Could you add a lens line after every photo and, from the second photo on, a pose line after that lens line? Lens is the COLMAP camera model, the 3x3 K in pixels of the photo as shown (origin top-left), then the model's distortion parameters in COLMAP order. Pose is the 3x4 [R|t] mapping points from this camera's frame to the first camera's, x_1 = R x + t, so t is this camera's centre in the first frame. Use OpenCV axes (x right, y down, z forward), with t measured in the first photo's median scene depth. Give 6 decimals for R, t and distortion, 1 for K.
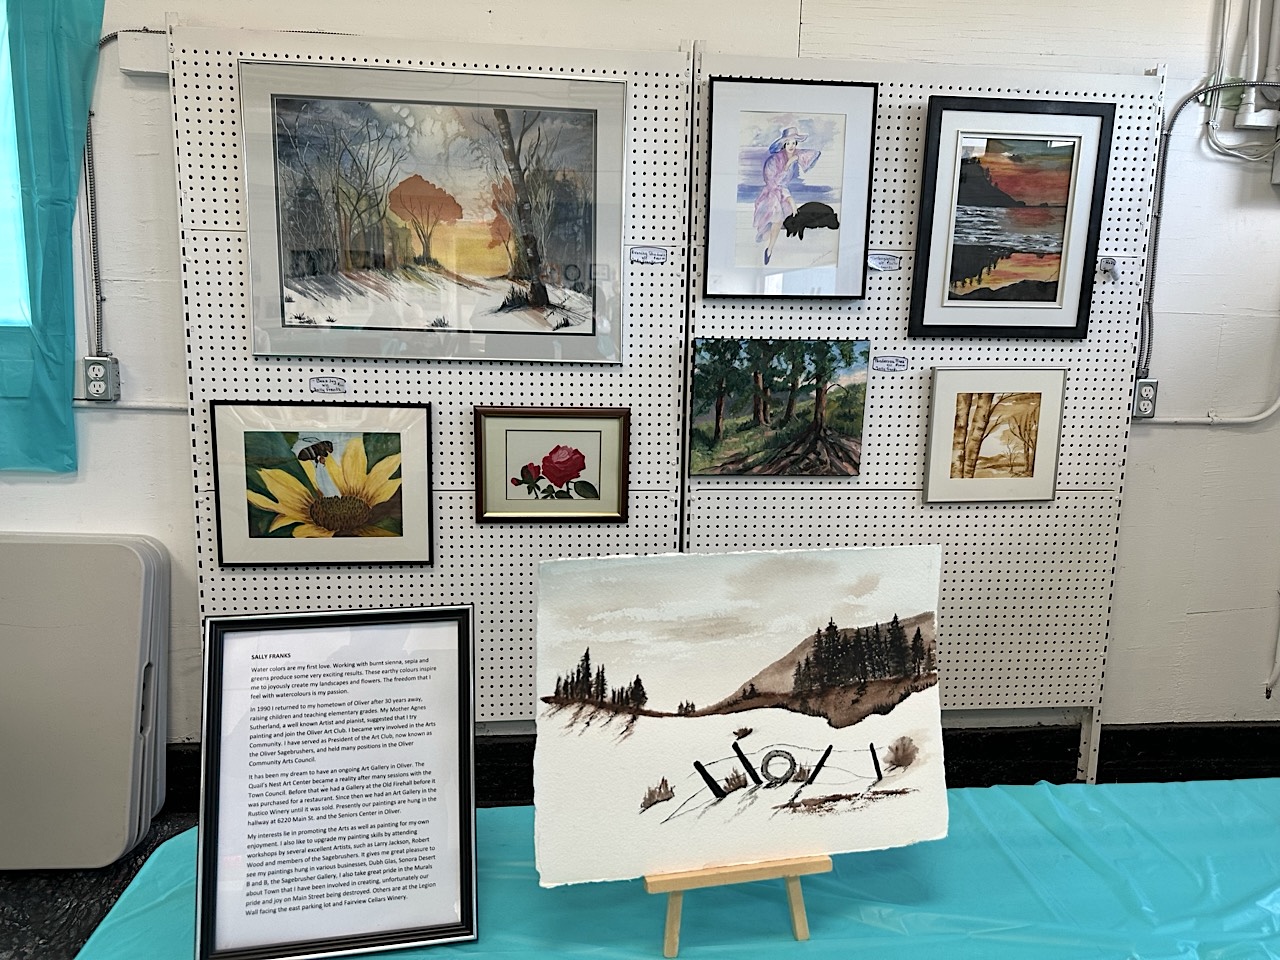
lens RADIAL K [[906.4, 0, 640.0], [0, 906.4, 480.0], [0, 0, 1]] dist [0.007134, -0.019182]
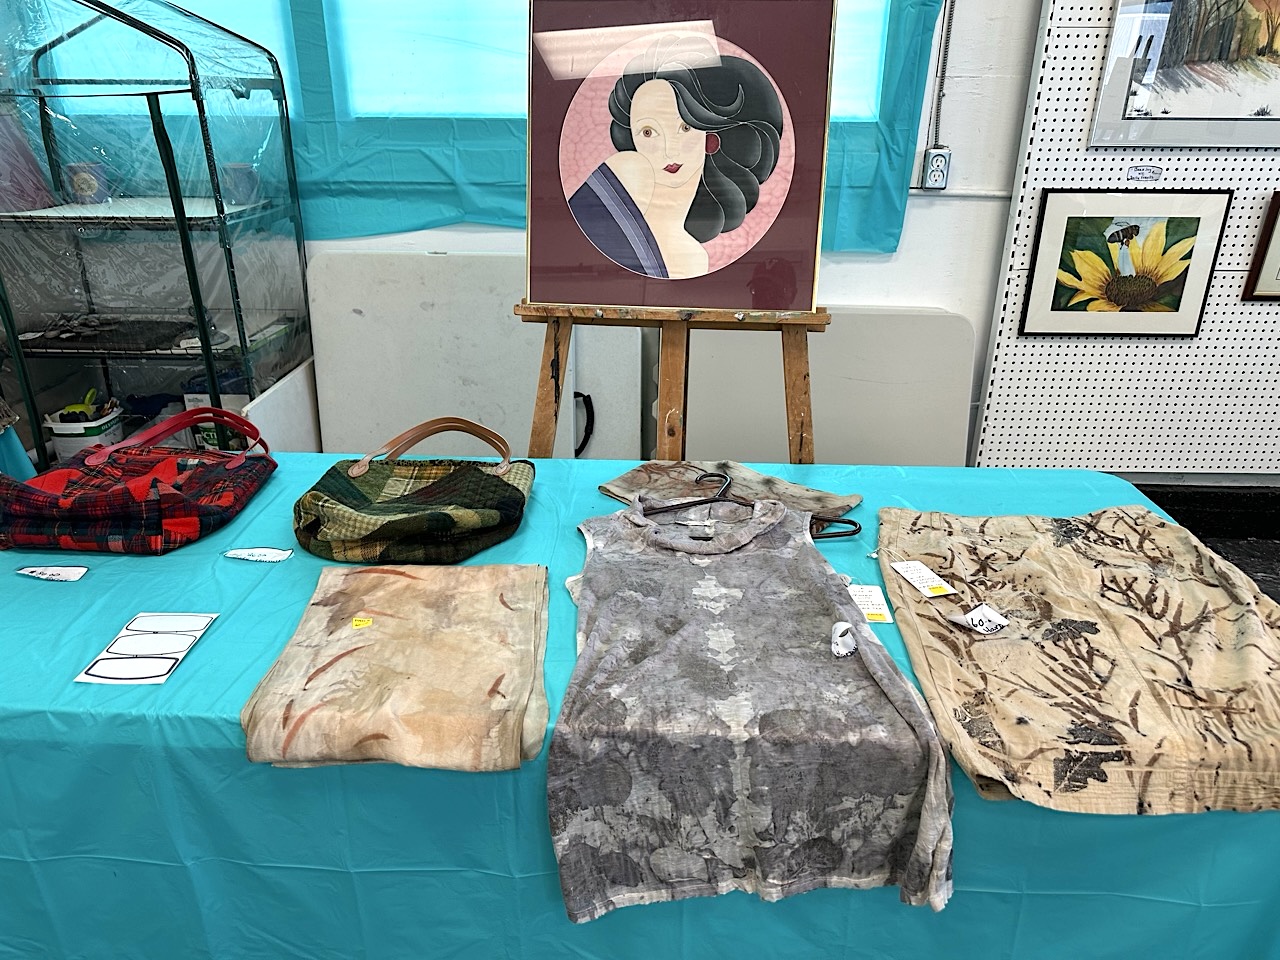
lens RADIAL K [[906.4, 0, 640.0], [0, 906.4, 480.0], [0, 0, 1]] dist [0.007134, -0.019182]
pose [[0.983788, 0.048619, -0.172617, -0.740990], [-0.003649, 0.967776, 0.251785, -0.017849], [0.179296, -0.247073, 0.952265, -0.263892]]
